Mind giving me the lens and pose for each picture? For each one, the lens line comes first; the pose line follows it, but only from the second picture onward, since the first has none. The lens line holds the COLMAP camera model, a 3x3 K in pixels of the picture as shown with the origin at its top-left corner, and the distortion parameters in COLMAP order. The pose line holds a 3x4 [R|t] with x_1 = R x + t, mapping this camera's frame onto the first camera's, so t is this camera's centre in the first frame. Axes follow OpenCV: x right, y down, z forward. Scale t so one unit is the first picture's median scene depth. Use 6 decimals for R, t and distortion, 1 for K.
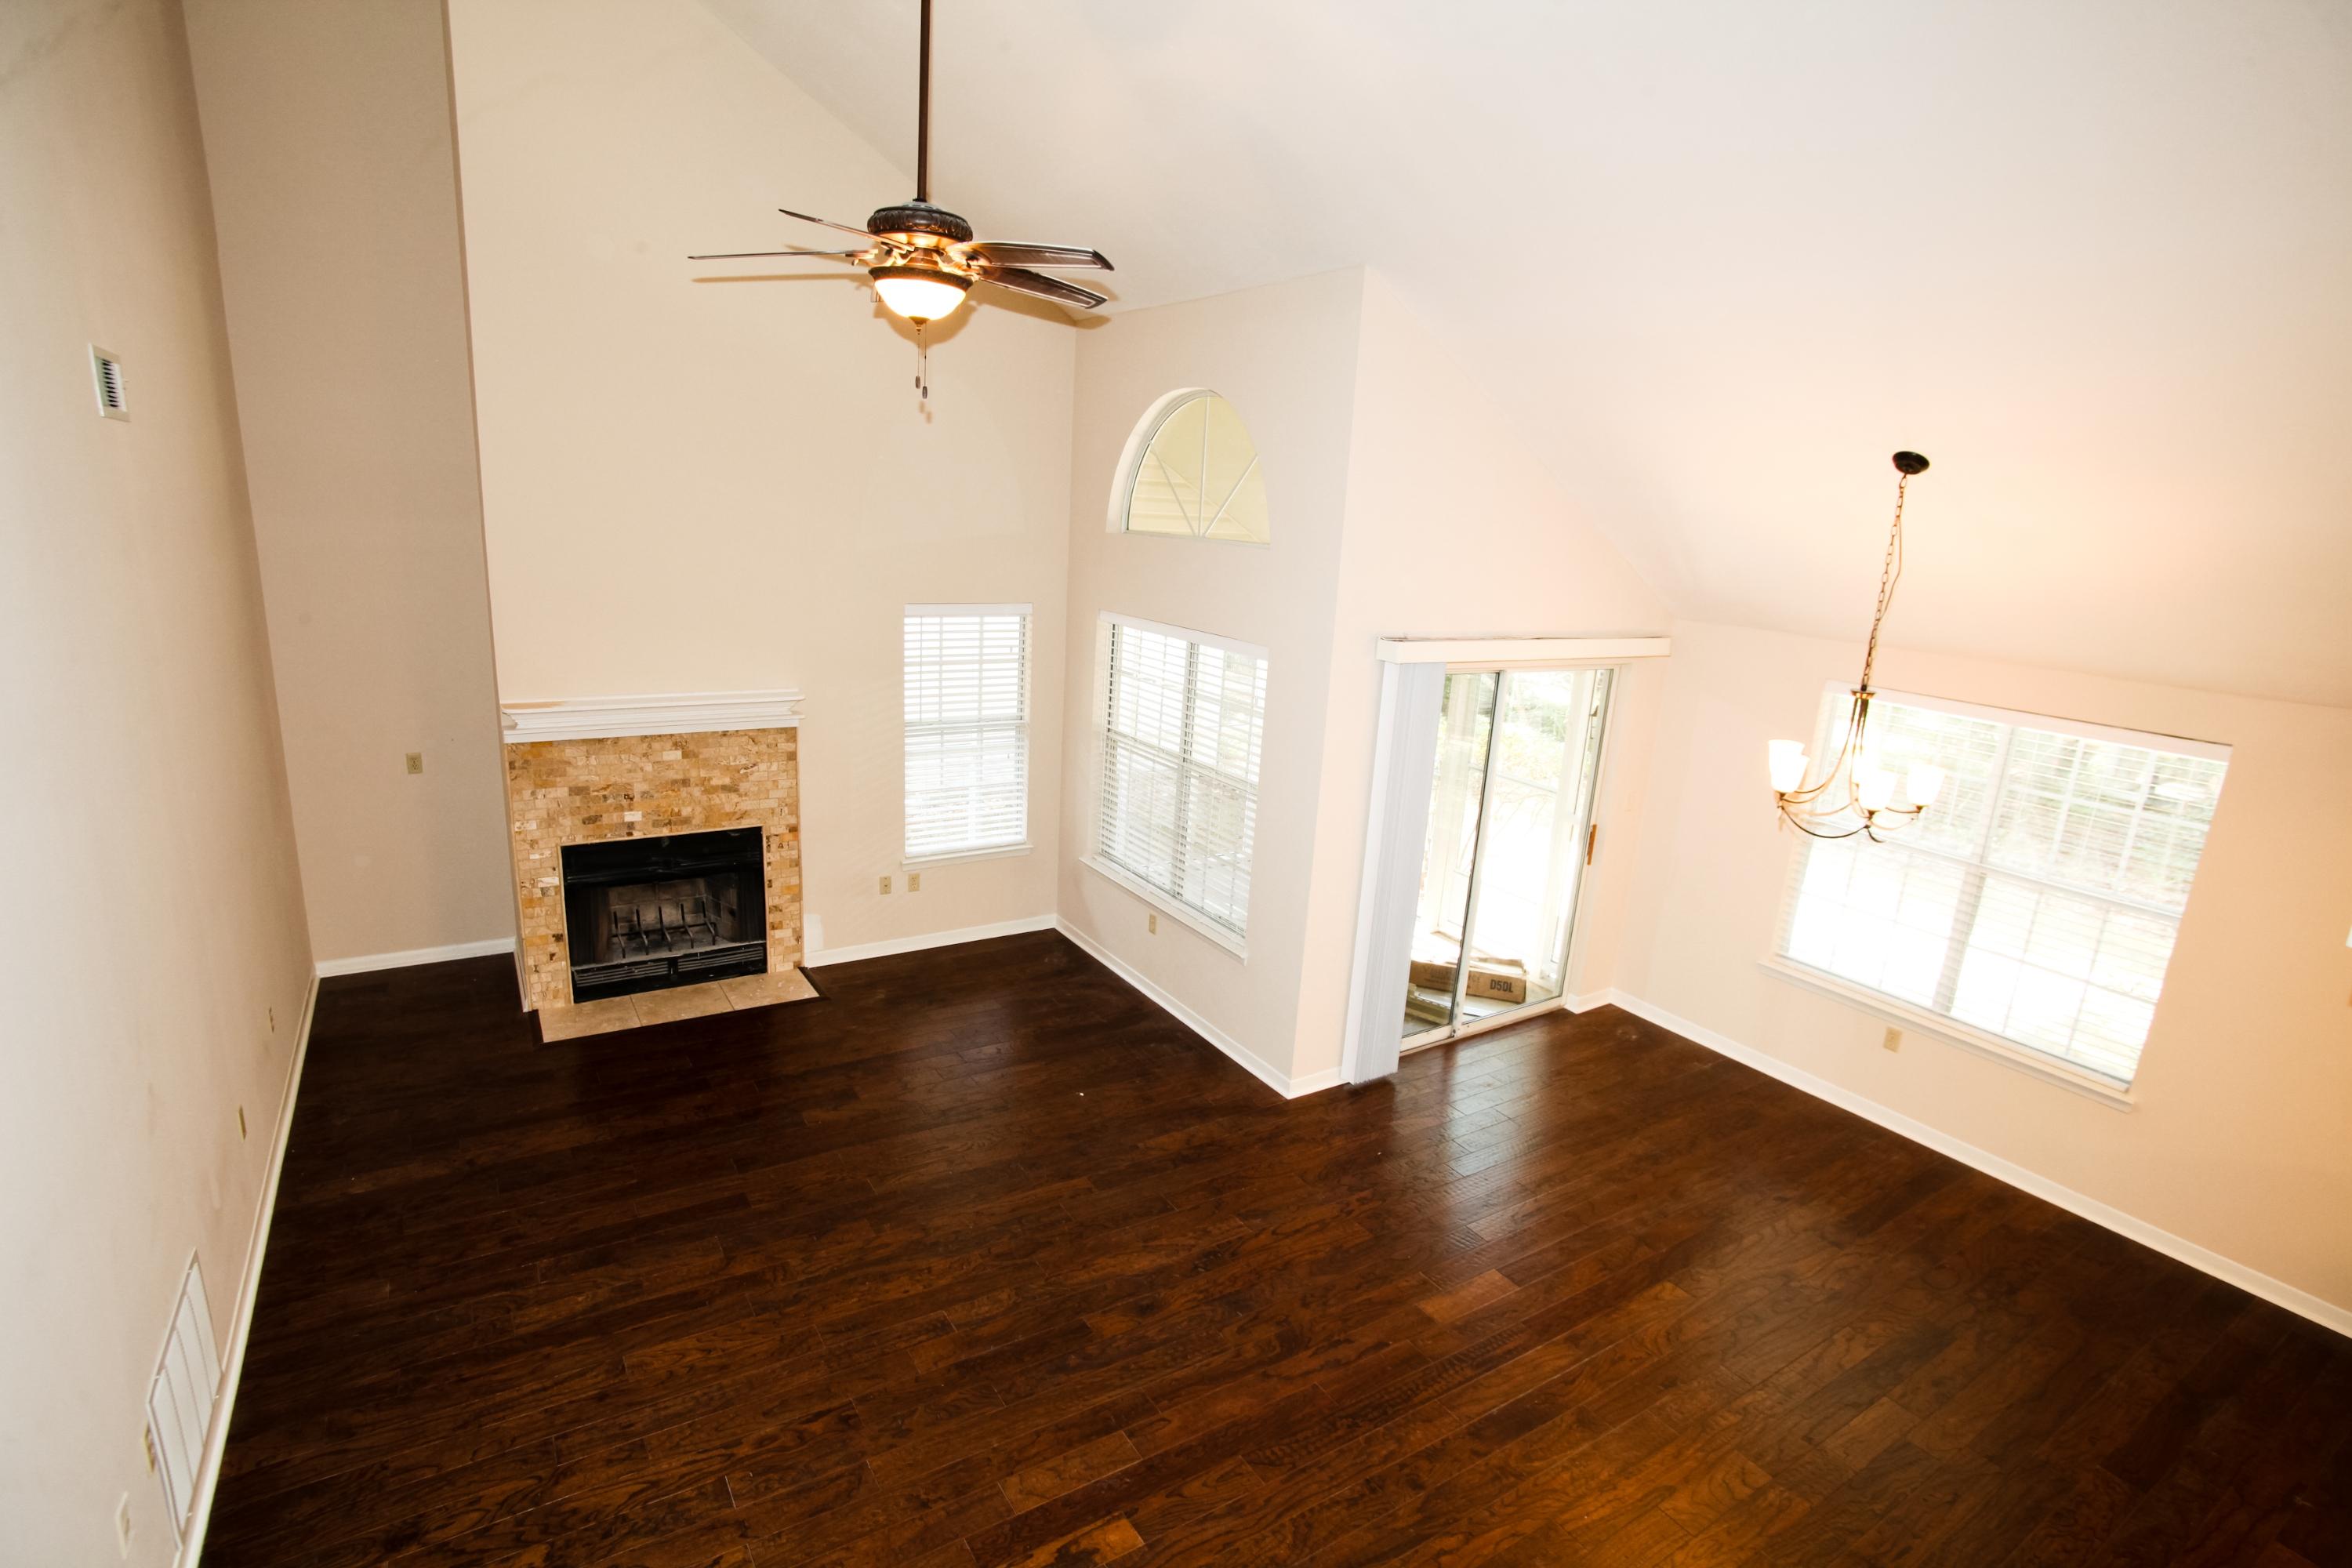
lens RADIAL K [[1149.1, 0, 1167.8], [0, 1149.1, 800.4], [0, 0, 1]] dist [-0.086954, 0.037191]
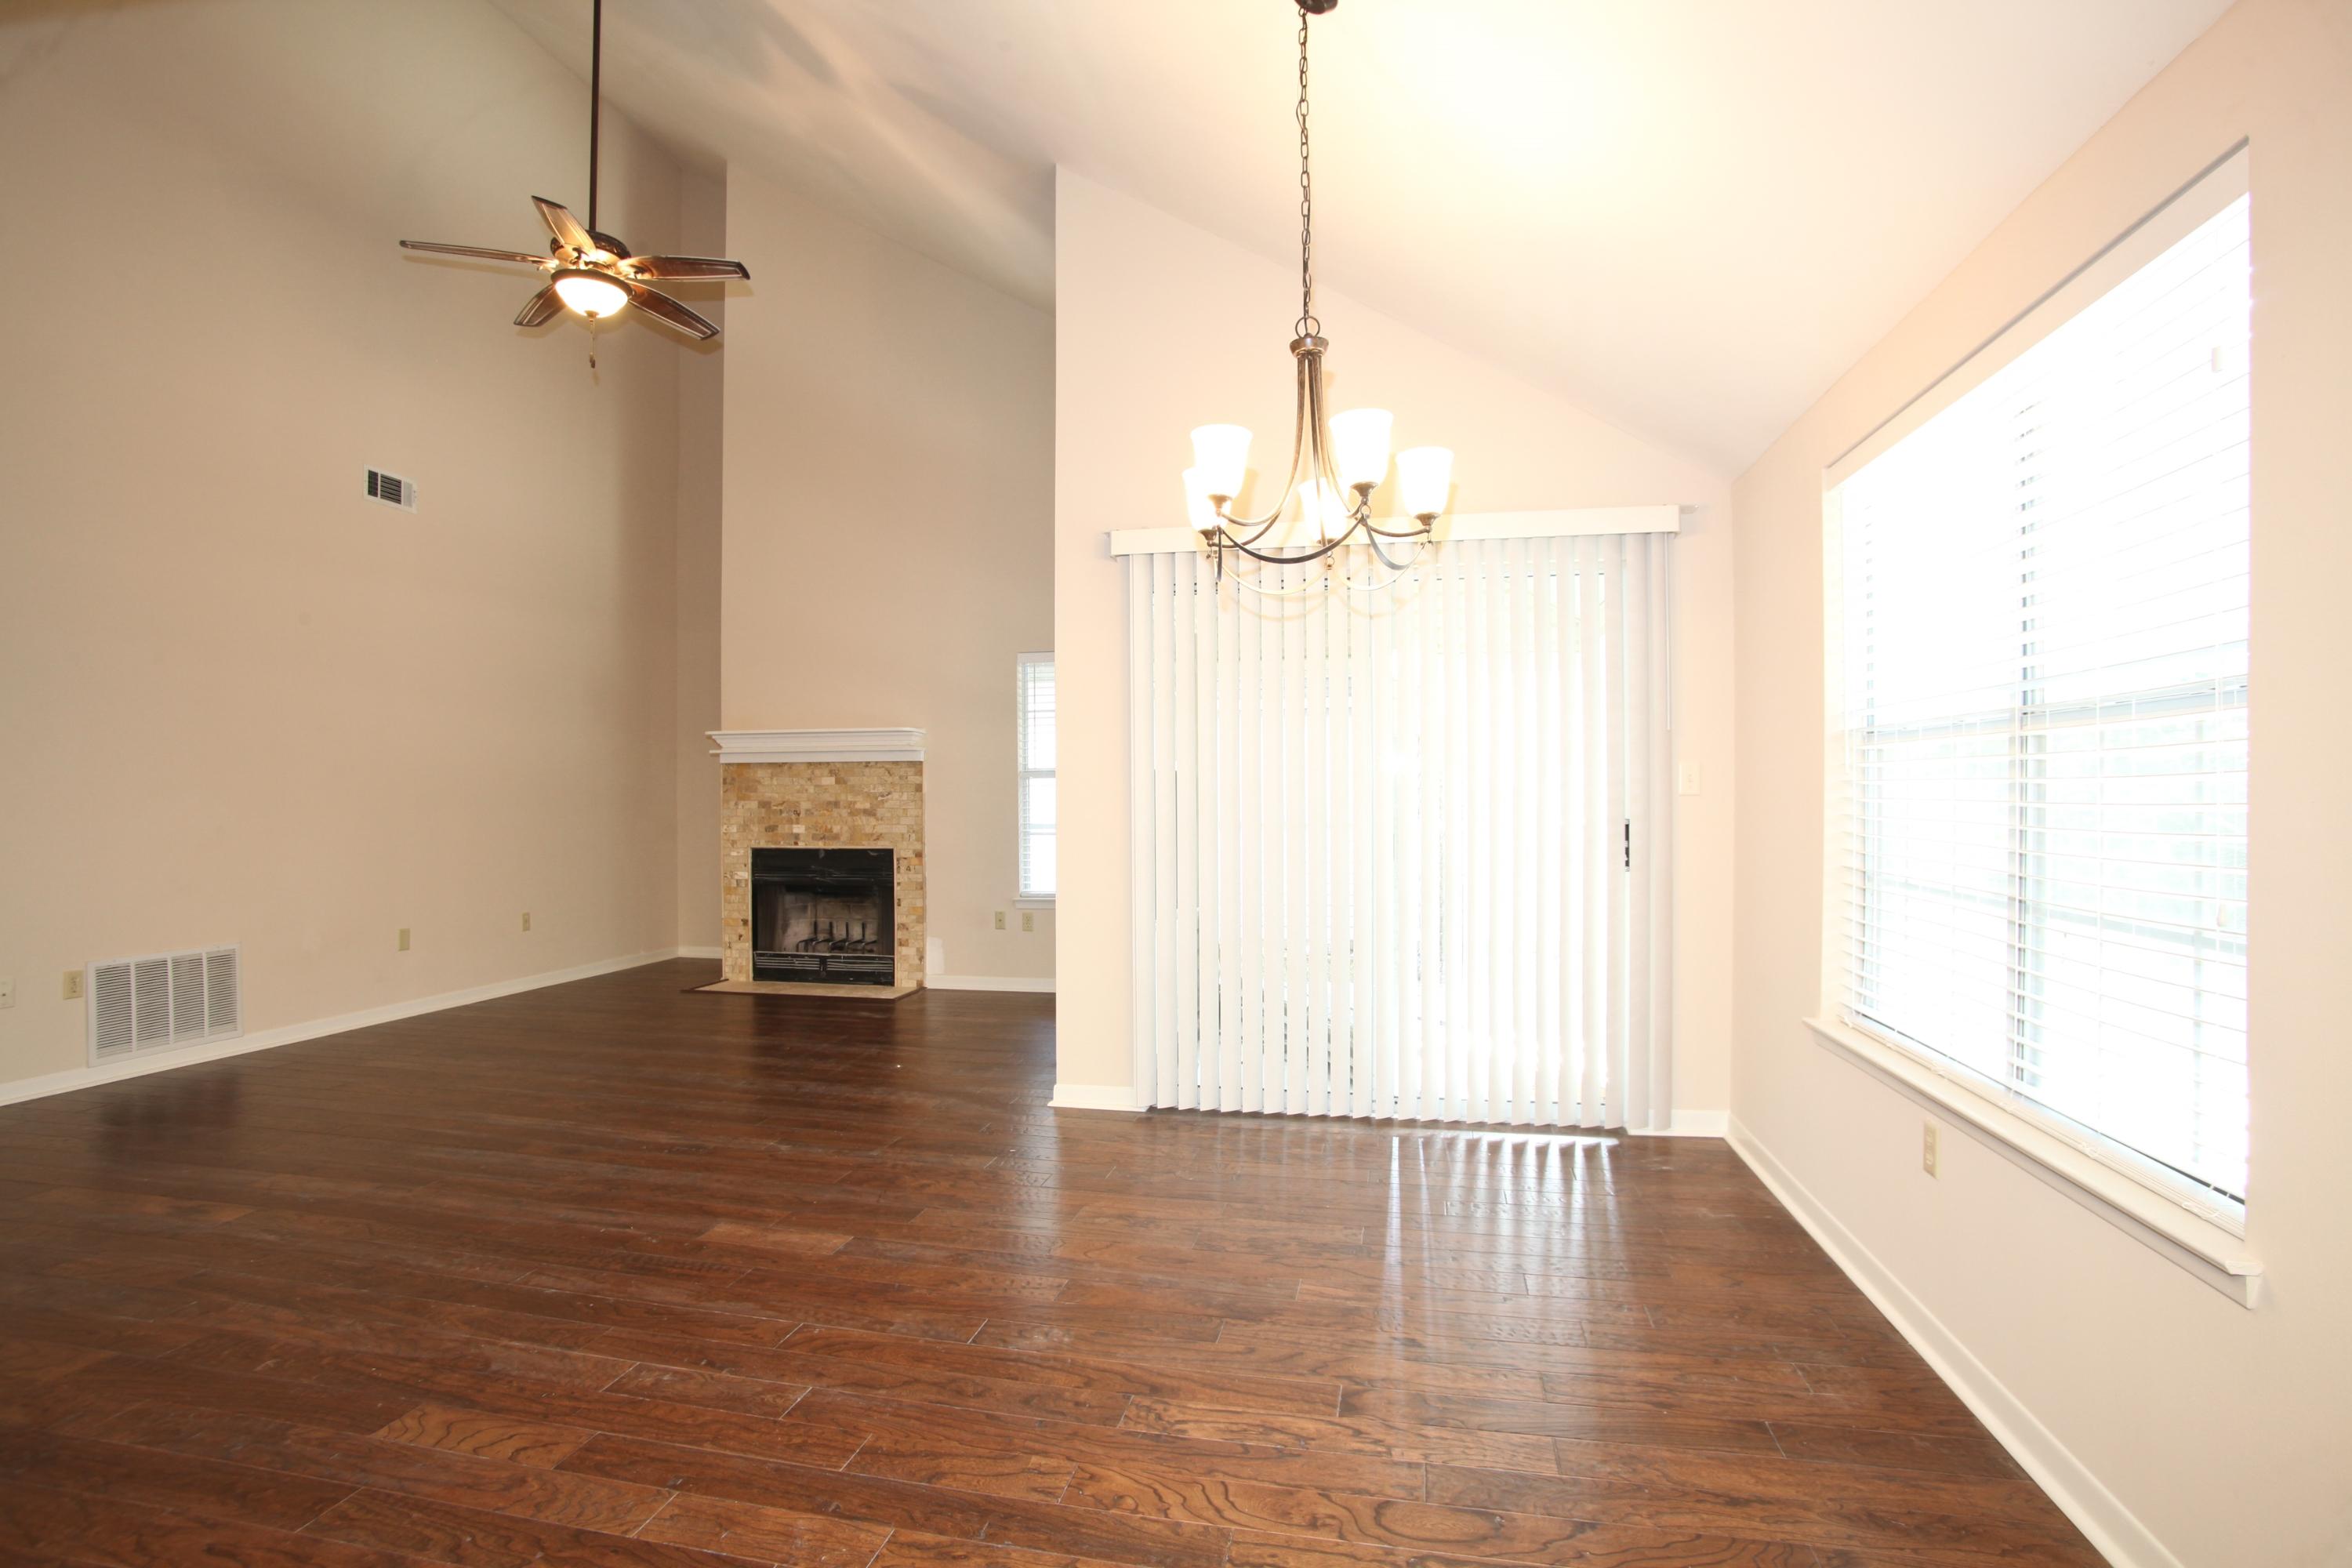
lens RADIAL K [[1149.1, 0, 1167.8], [0, 1149.1, 800.4], [0, 0, 1]] dist [-0.086954, 0.037191]
pose [[0.708961, -0.059755, -0.702711, 0.722077], [-0.132566, 0.967352, -0.216003, 0.208013], [0.692676, 0.246293, 0.677893, 0.440282]]
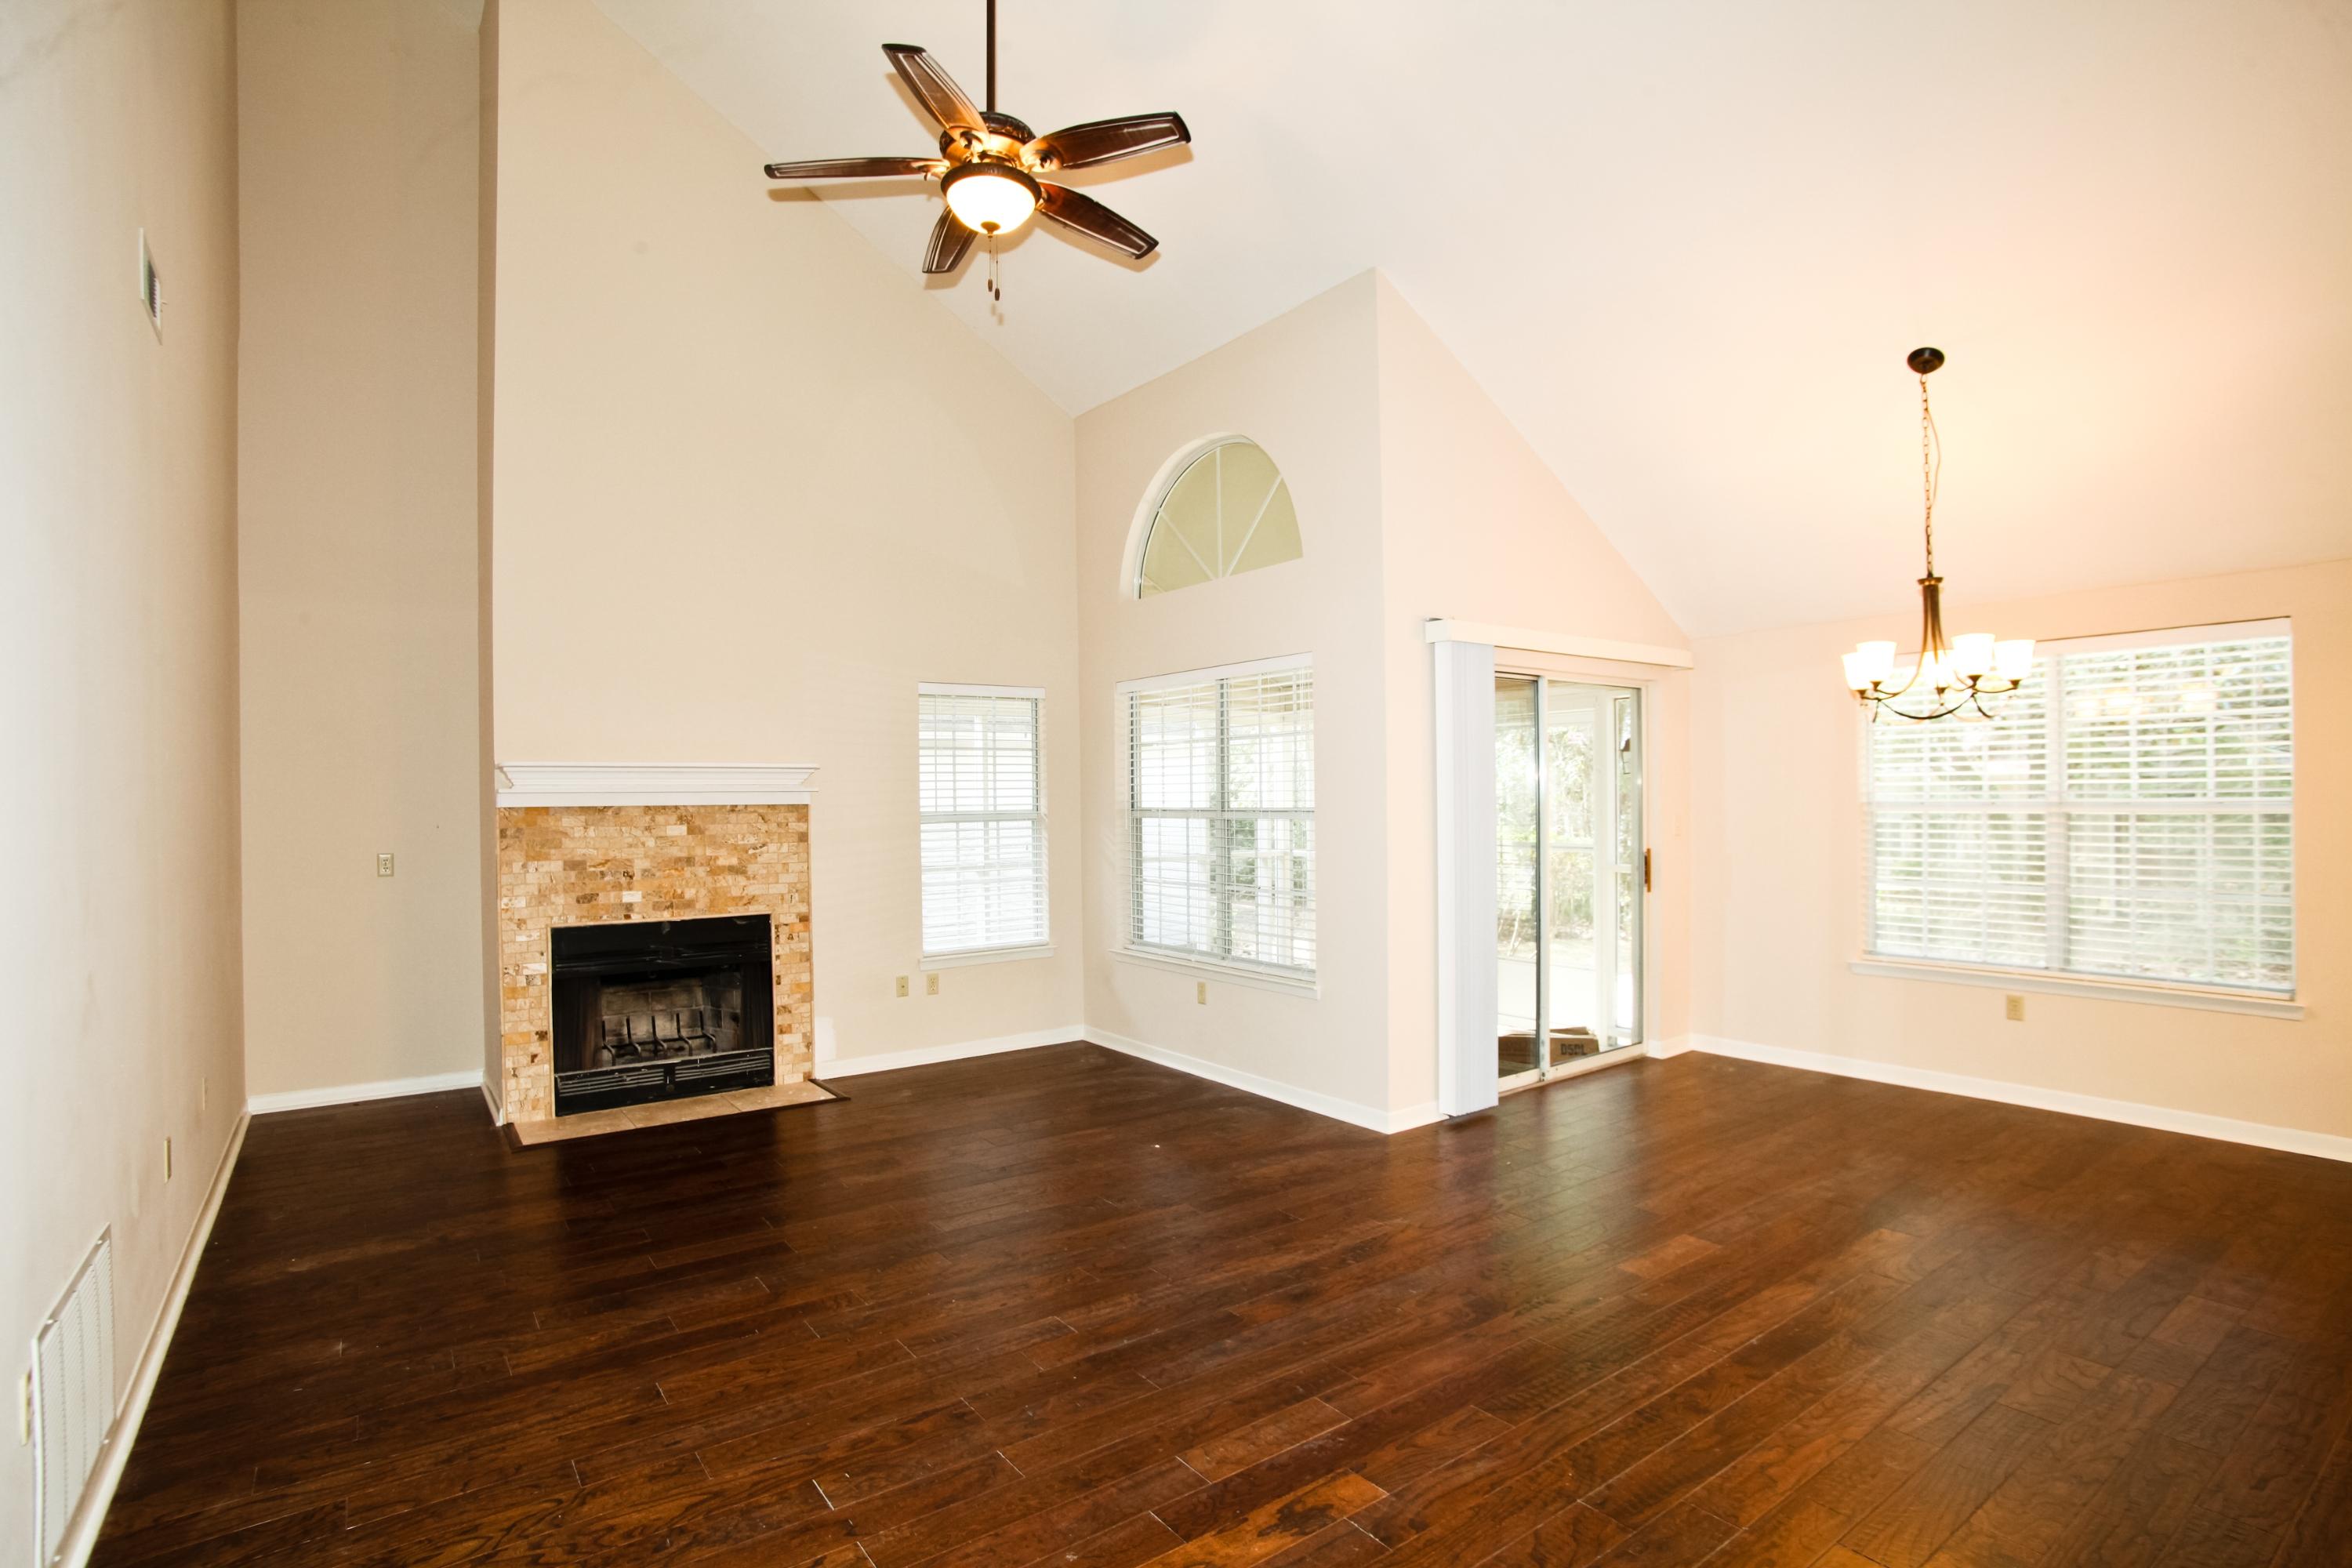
lens RADIAL K [[1149.1, 0, 1167.8], [0, 1149.1, 800.4], [0, 0, 1]] dist [-0.086954, 0.037191]
pose [[0.995631, -0.070034, 0.061766, -0.097782], [0.083218, 0.965526, -0.246646, 0.207039], [-0.042363, 0.250708, 0.967135, 0.085360]]
